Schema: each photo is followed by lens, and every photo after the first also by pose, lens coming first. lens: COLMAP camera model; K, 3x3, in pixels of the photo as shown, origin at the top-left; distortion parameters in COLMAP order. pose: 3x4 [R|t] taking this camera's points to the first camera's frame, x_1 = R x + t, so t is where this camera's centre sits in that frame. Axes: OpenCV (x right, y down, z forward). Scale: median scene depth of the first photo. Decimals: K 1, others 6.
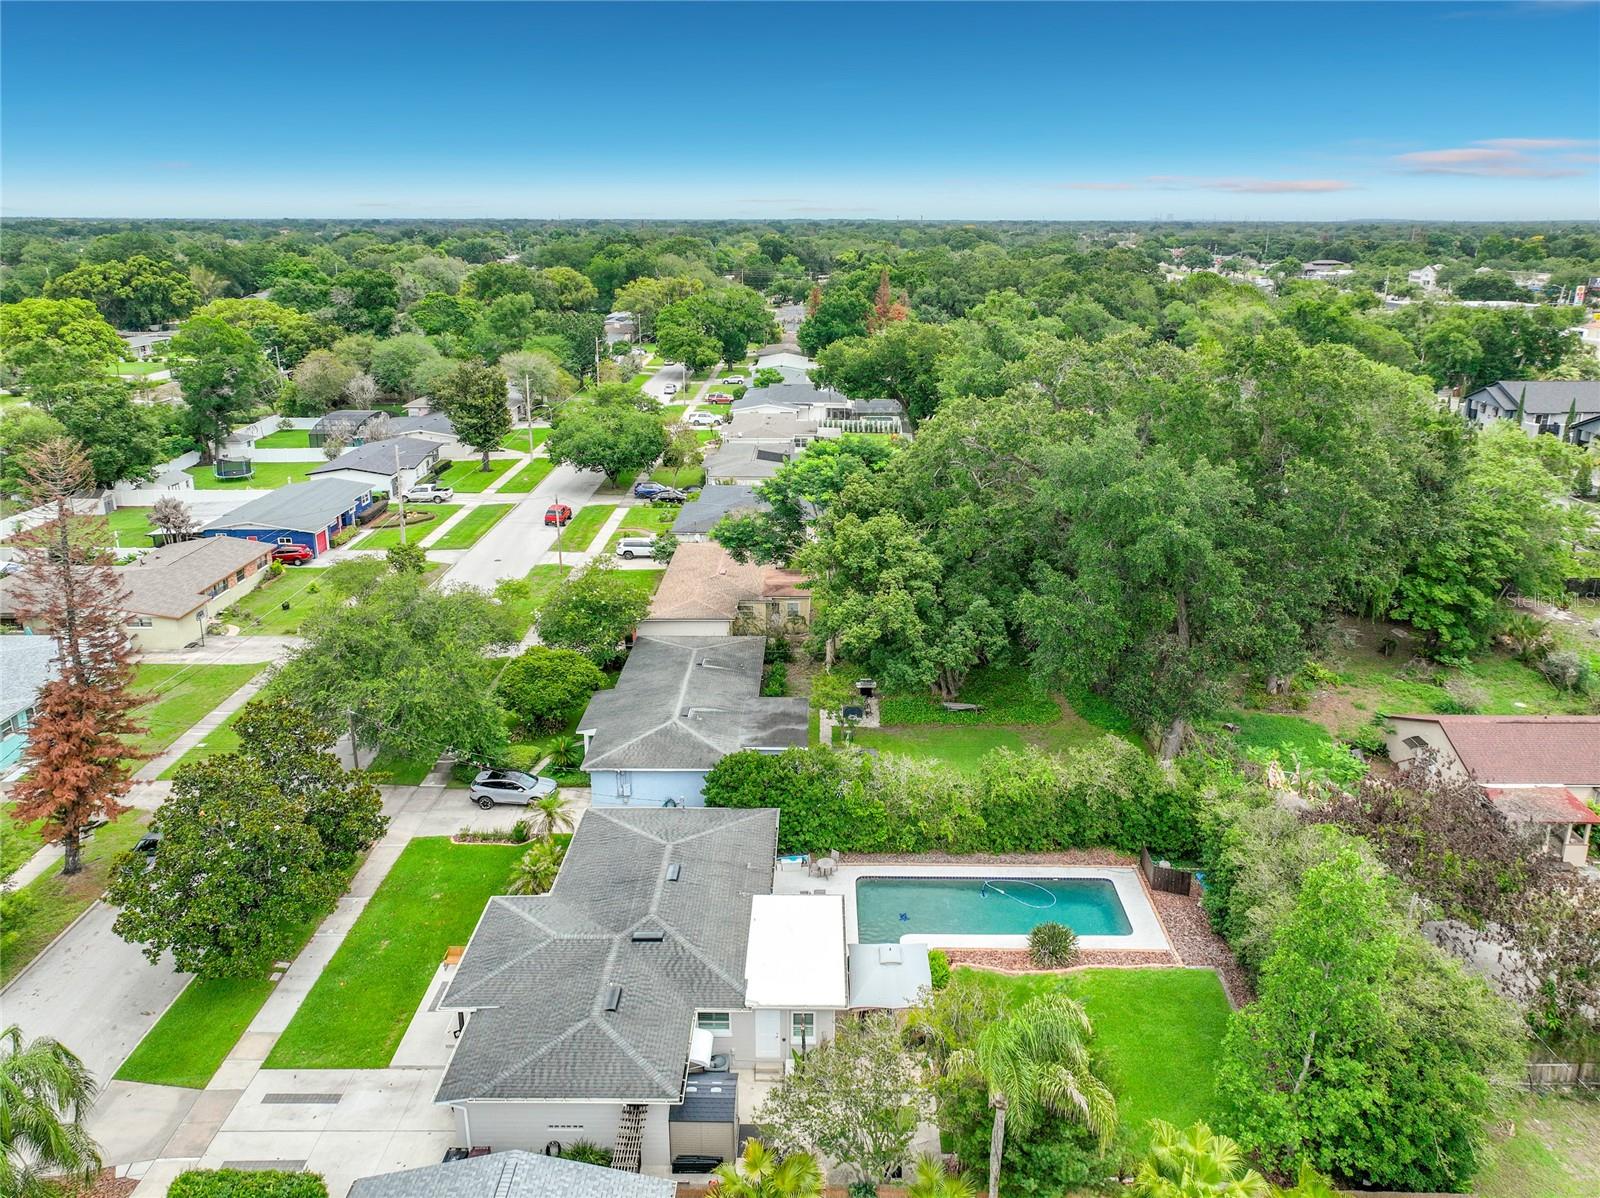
lens RADIAL K [[1136.4, 0, 810.3], [0, 1136.4, 598.3], [0, 0, 1]] dist [-0.004844, 0.024177]
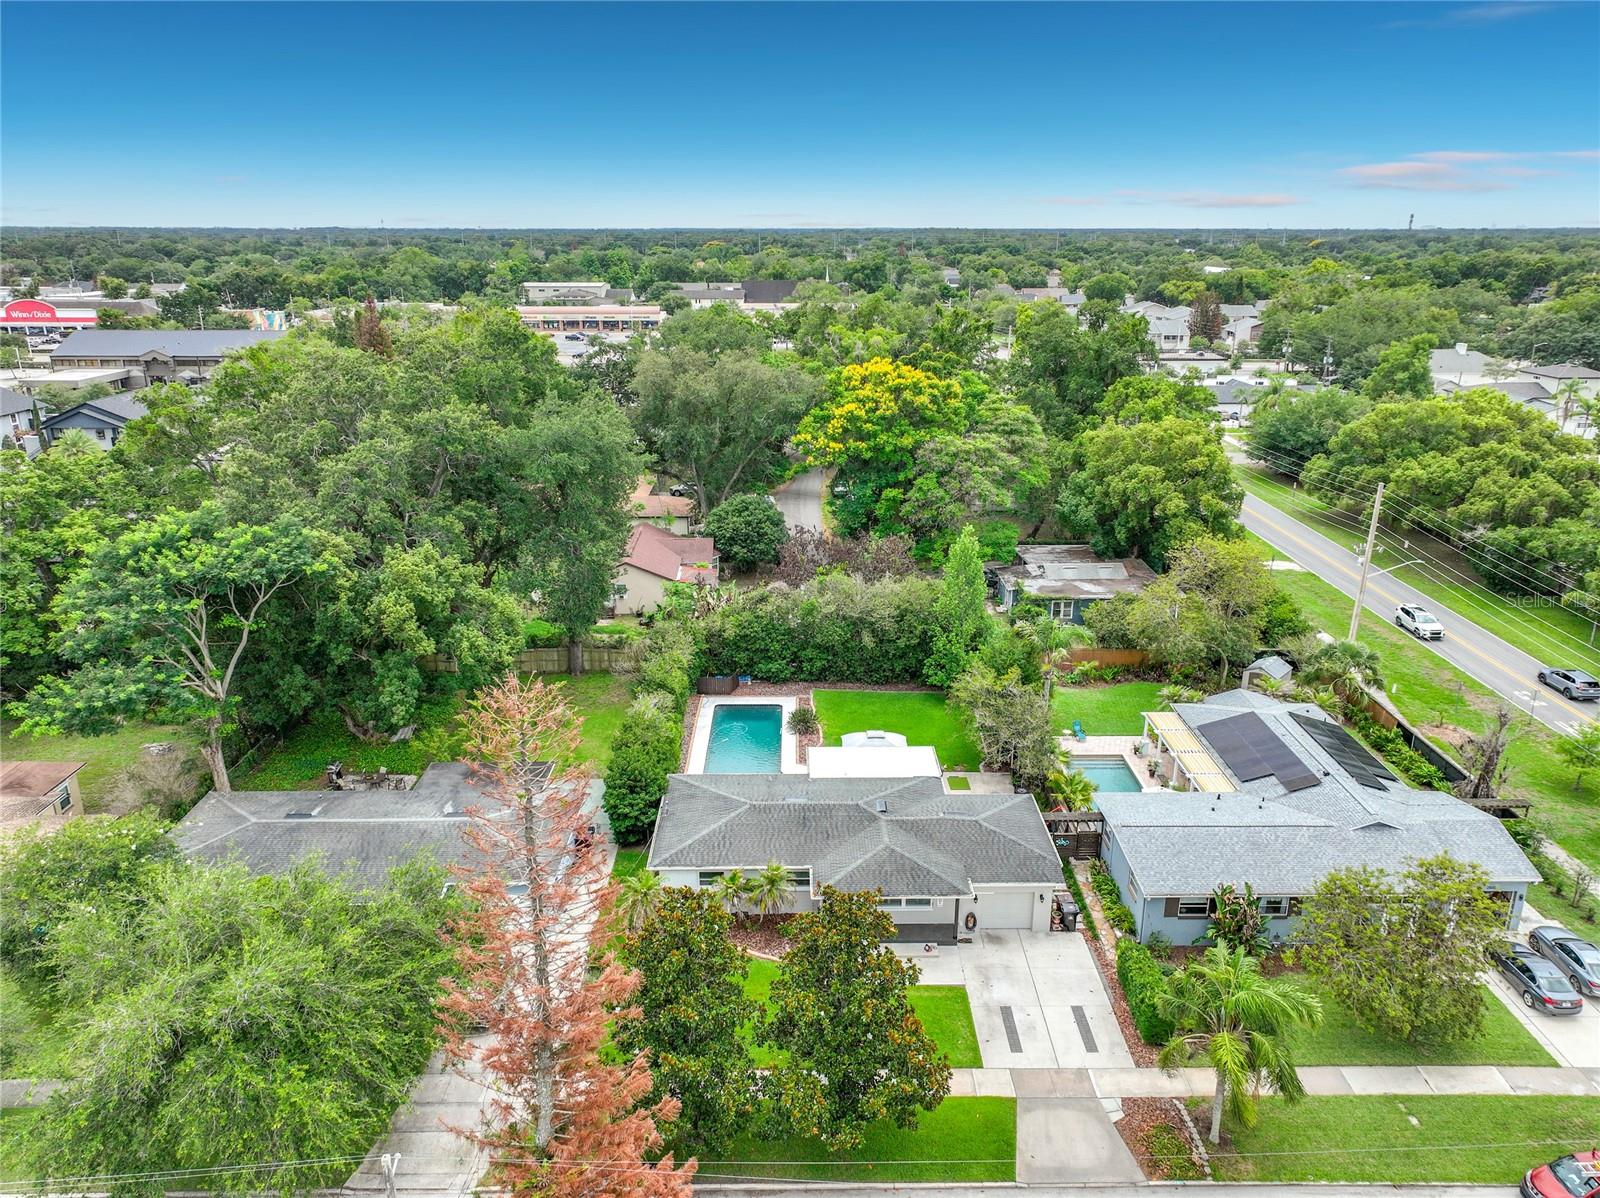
lens RADIAL K [[1144.0, 0, 801.0], [0, 1144.0, 603.5], [0, 0, 1]] dist [0.005521, 0.004551]
pose [[-0.010705, -0.319619, 0.947486, -0.979587], [0.324025, 0.895304, 0.305677, -0.250521], [-0.945988, 0.310281, 0.093980, 0.676109]]
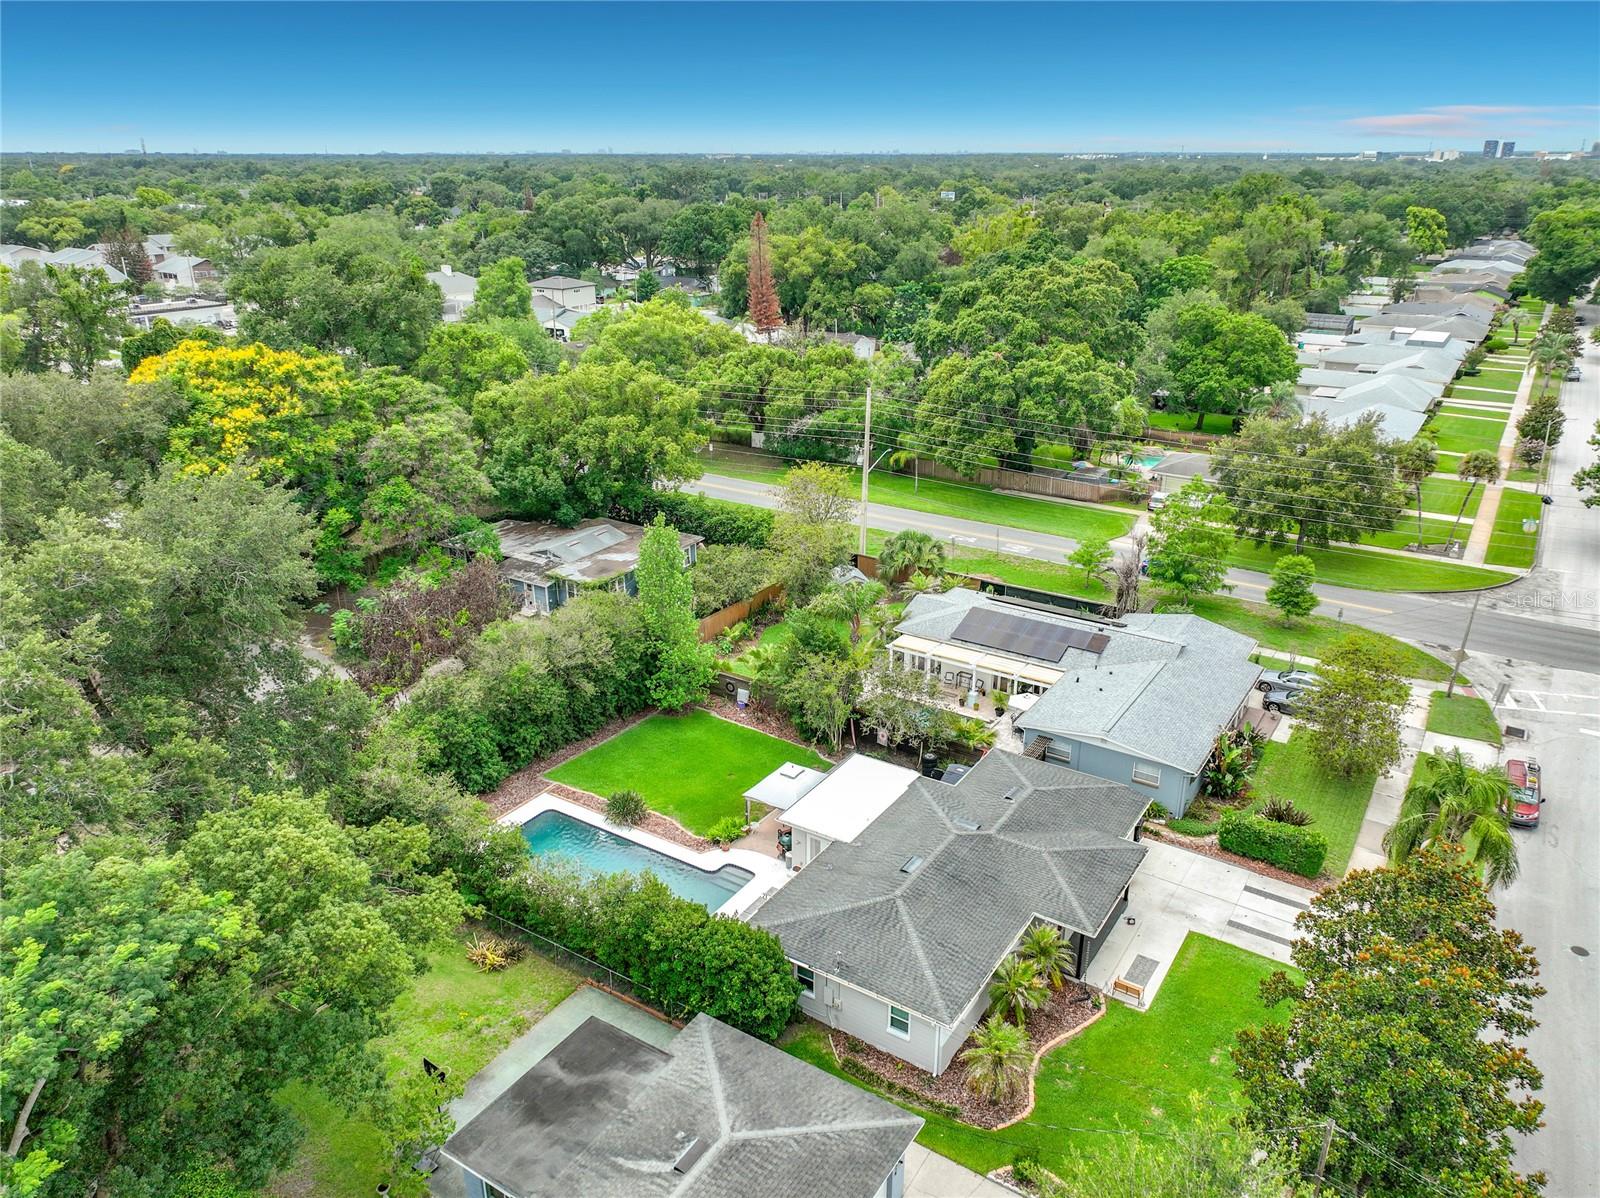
lens RADIAL K [[1128.2, 0, 797.8], [0, 1128.2, 603.4], [0, 0, 1]] dist [-0.001464, 0.022557]
pose [[-0.836541, -0.209441, 0.506293, -0.400430], [0.176203, 0.772130, 0.610547, -0.463034], [-0.518798, 0.599958, -0.609015, 1.257157]]
